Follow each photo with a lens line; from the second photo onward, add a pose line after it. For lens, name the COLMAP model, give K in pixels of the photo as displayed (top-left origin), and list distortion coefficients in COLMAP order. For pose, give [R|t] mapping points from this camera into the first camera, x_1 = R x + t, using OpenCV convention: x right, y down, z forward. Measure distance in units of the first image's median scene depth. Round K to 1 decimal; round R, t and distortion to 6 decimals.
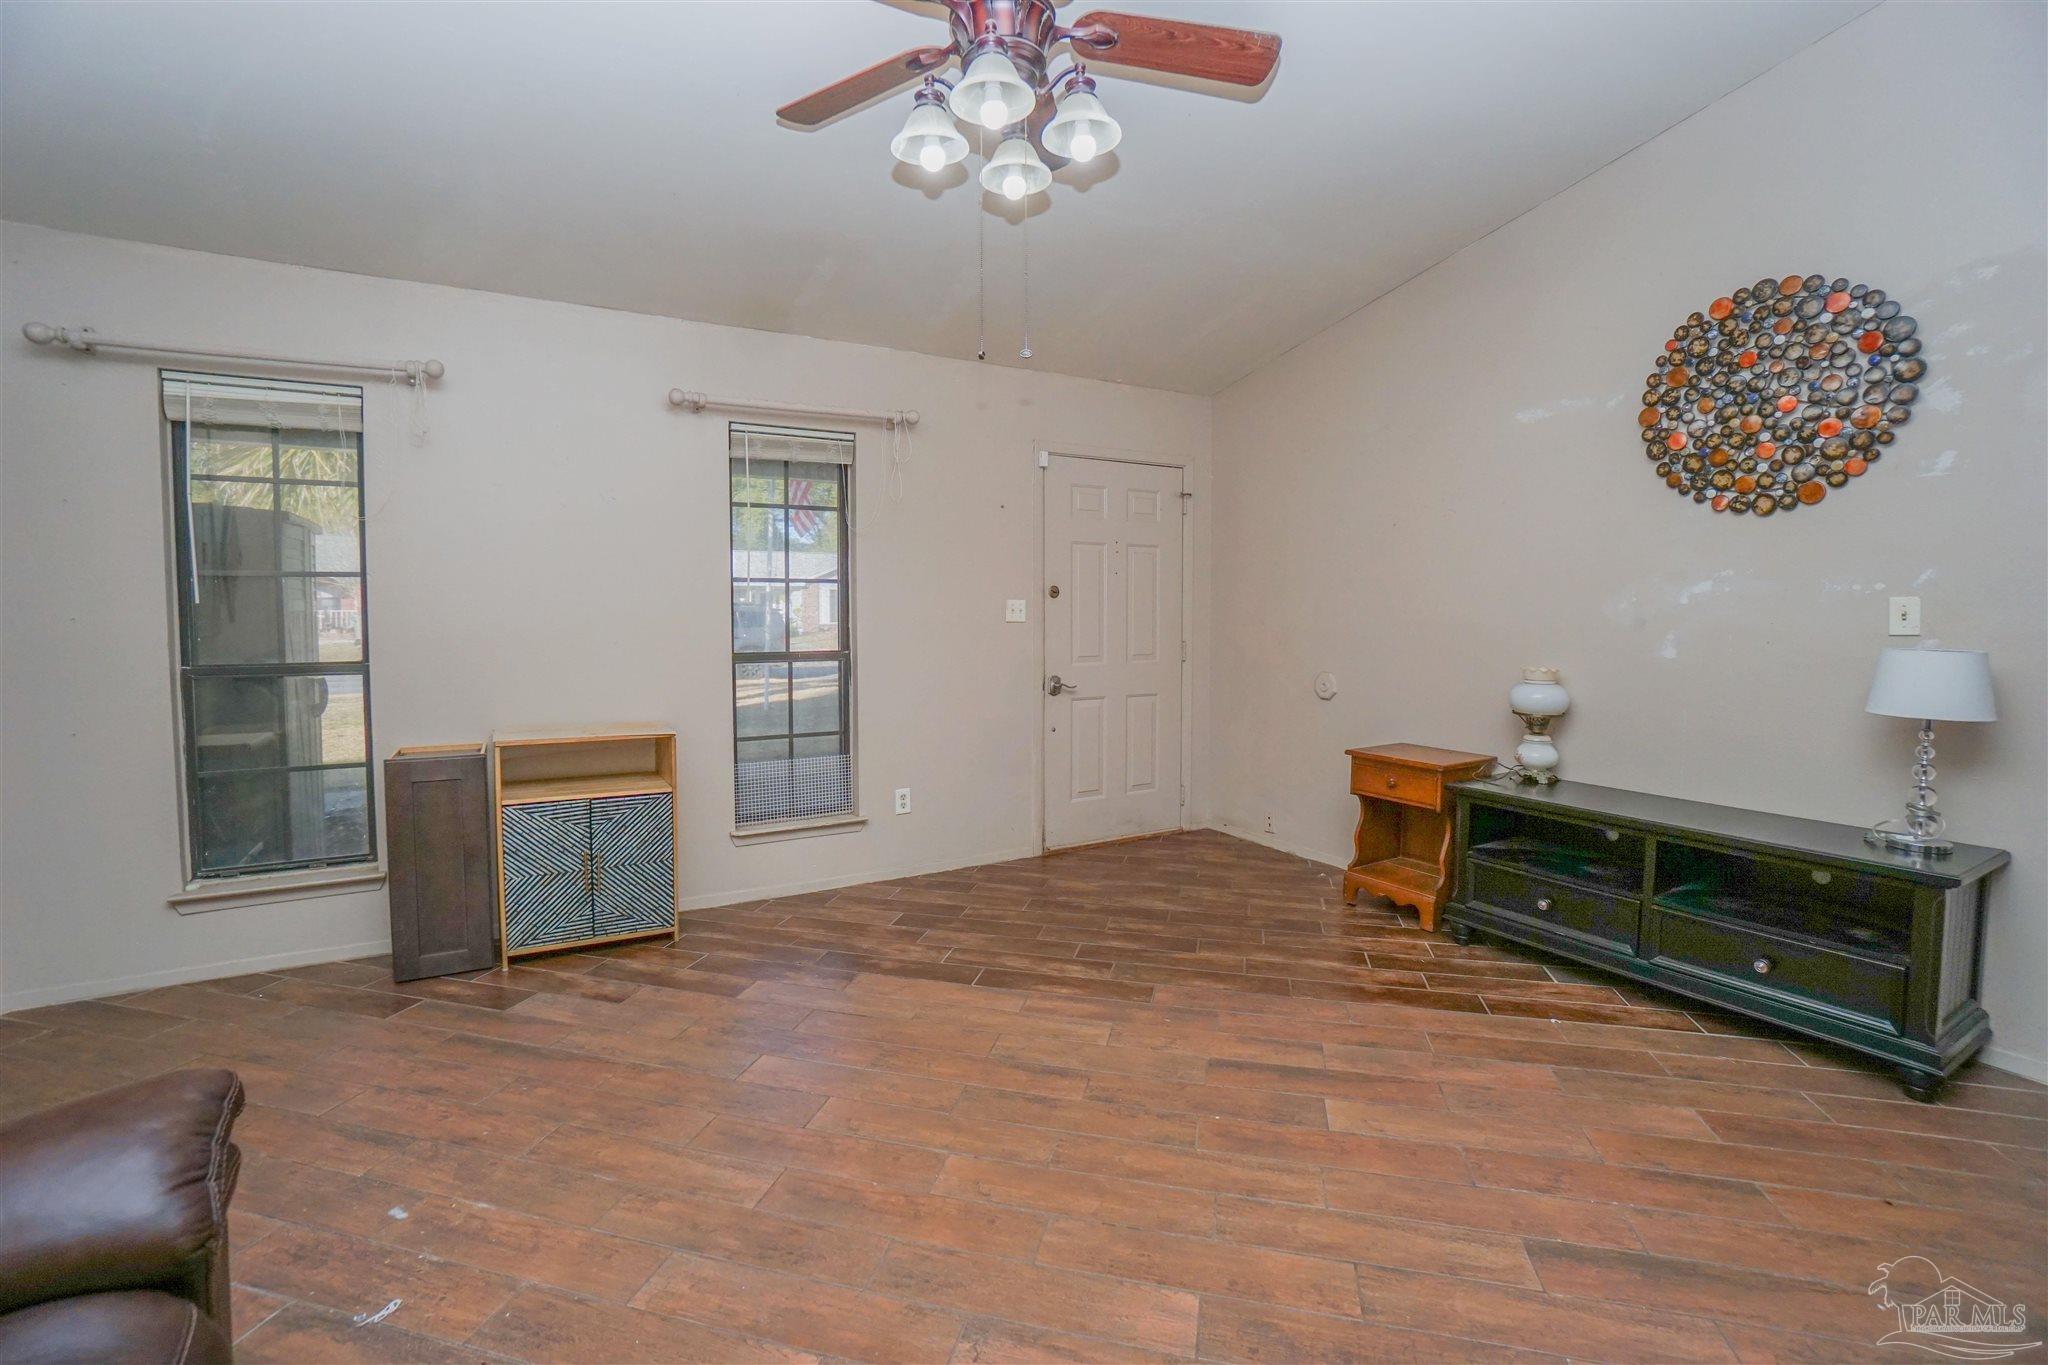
lens RADIAL K [[899.6, 0, 1010.9], [0, 899.6, 658.3], [0, 0, 1]] dist [-0.064319, 0.023248]
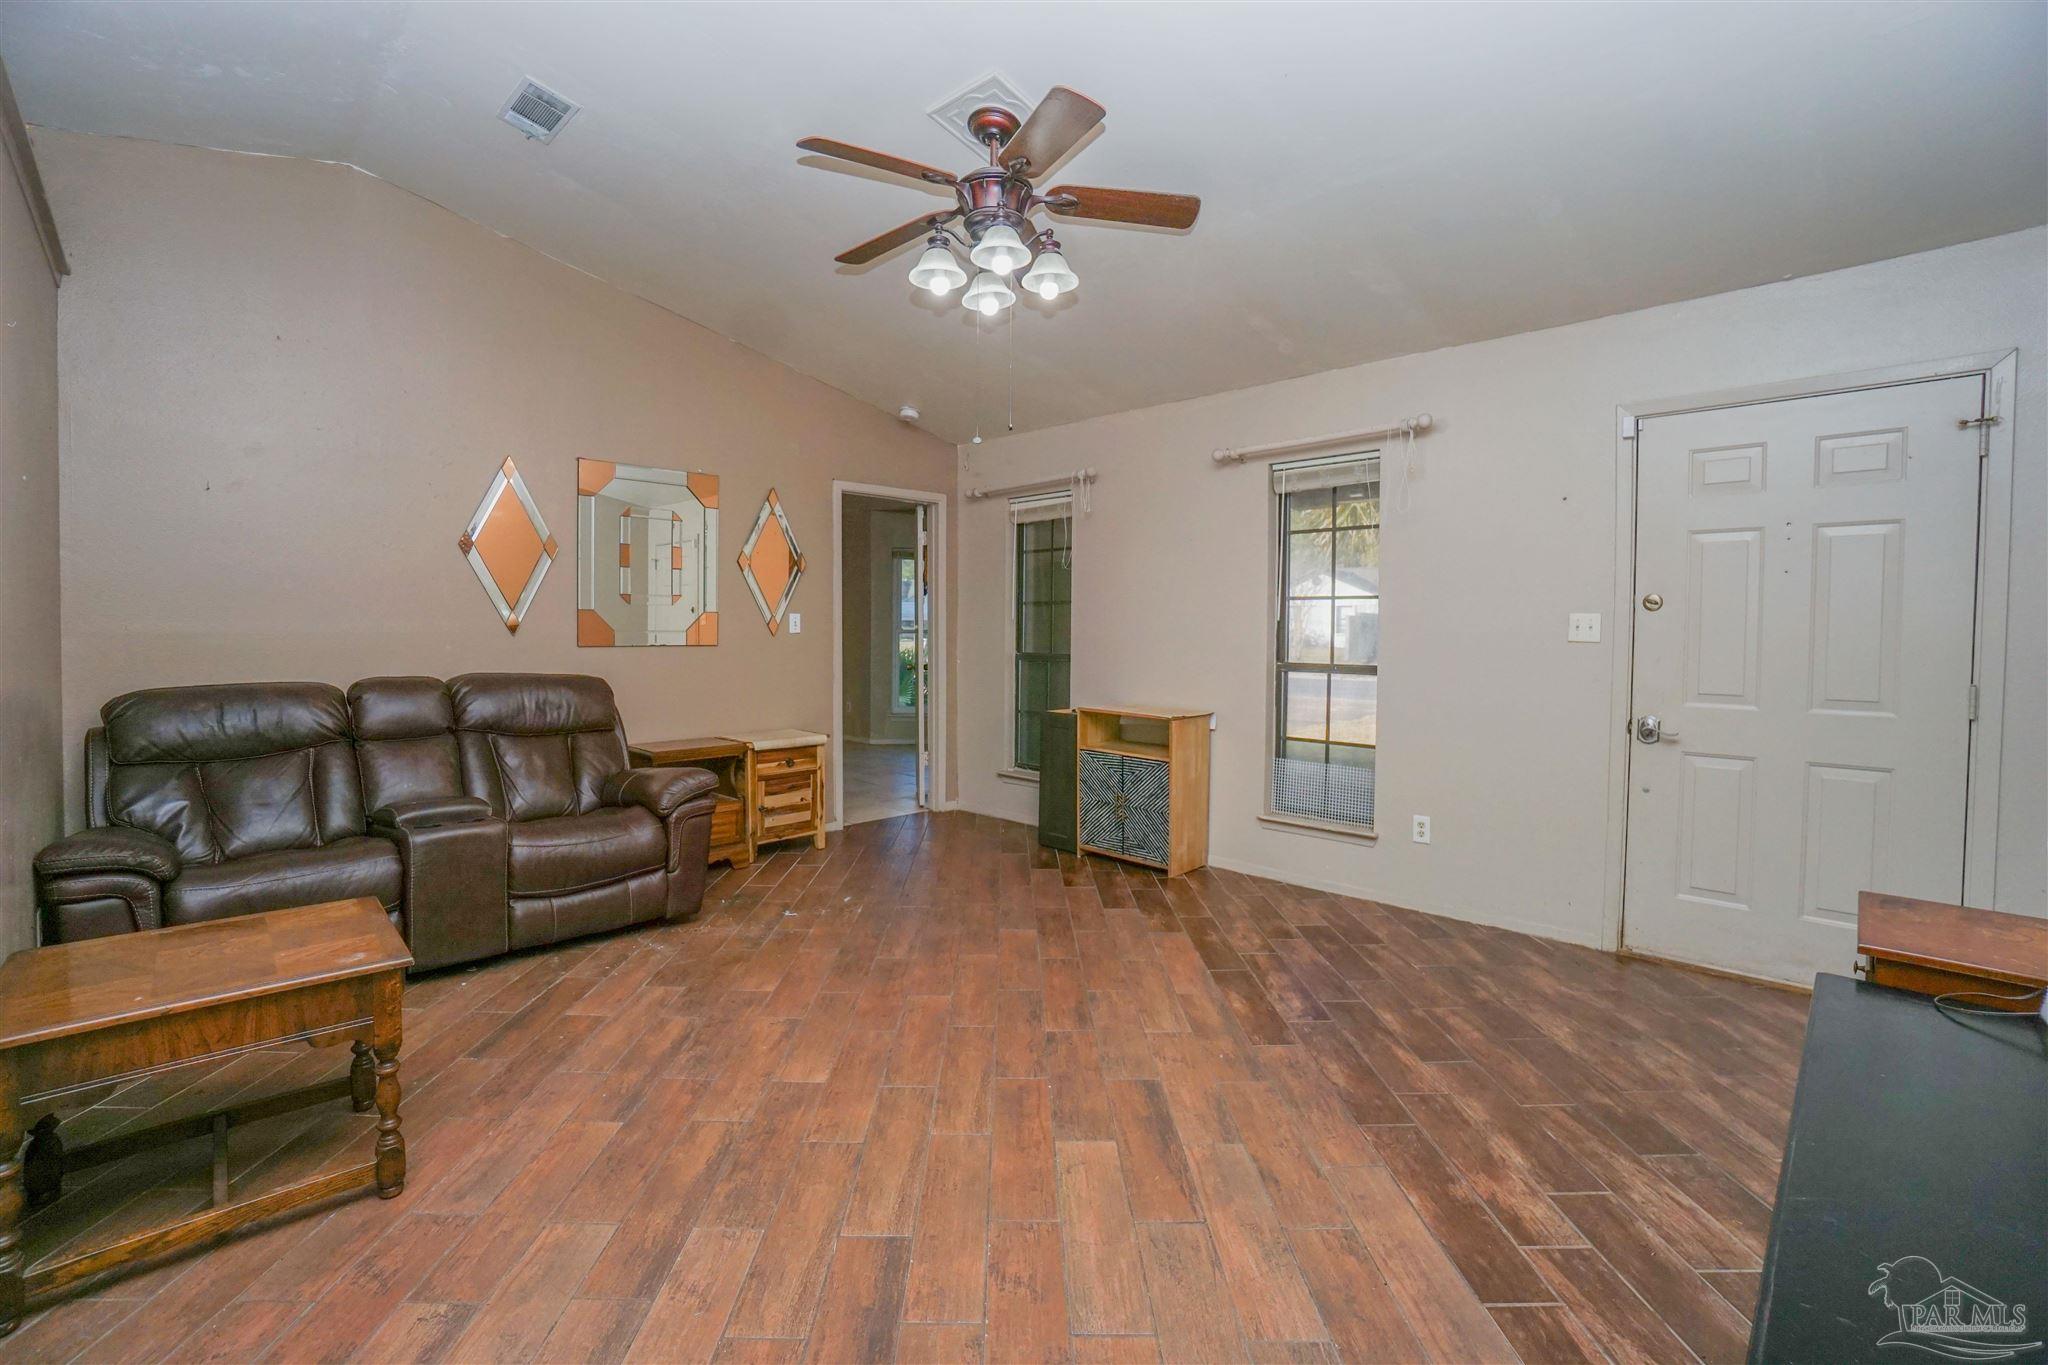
lens RADIAL K [[899.6, 0, 1010.9], [0, 899.6, 658.3], [0, 0, 1]] dist [-0.064319, 0.023248]
pose [[0.253303, 0.034545, -0.966770, 0.907675], [-0.058099, 0.998102, 0.020442, -0.018183], [0.965641, 0.050990, 0.254829, 0.467640]]
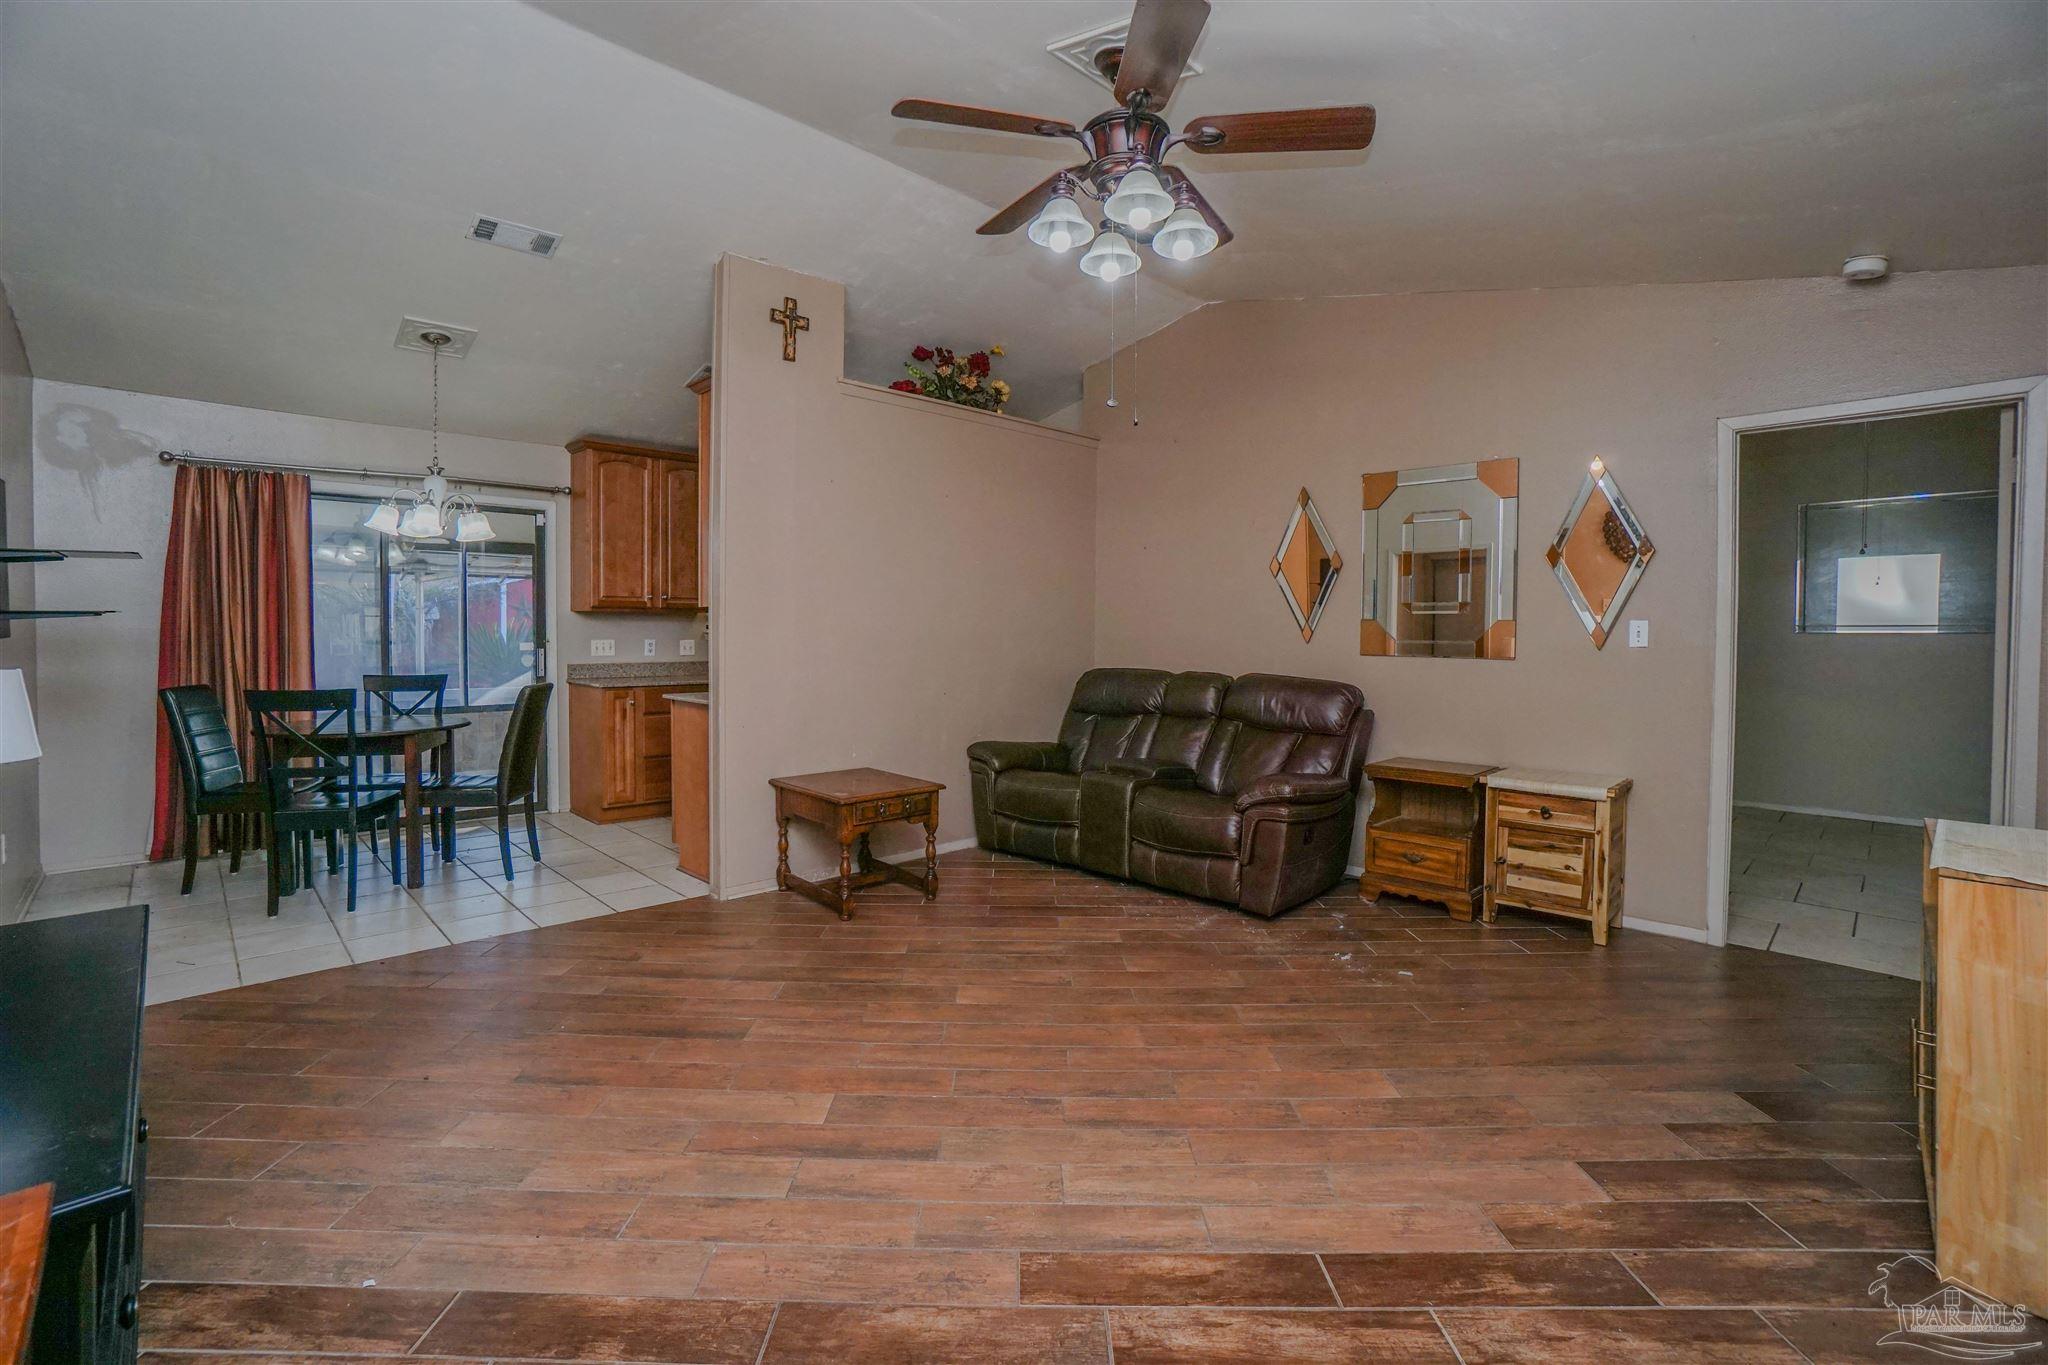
lens RADIAL K [[899.6, 0, 1010.9], [0, 899.6, 658.3], [0, 0, 1]] dist [-0.064319, 0.023248]
pose [[-0.970424, 0.000229, -0.241408, 0.291045], [-0.020139, 0.996437, 0.081901, -0.072934], [0.240567, 0.084340, -0.966961, 1.456568]]
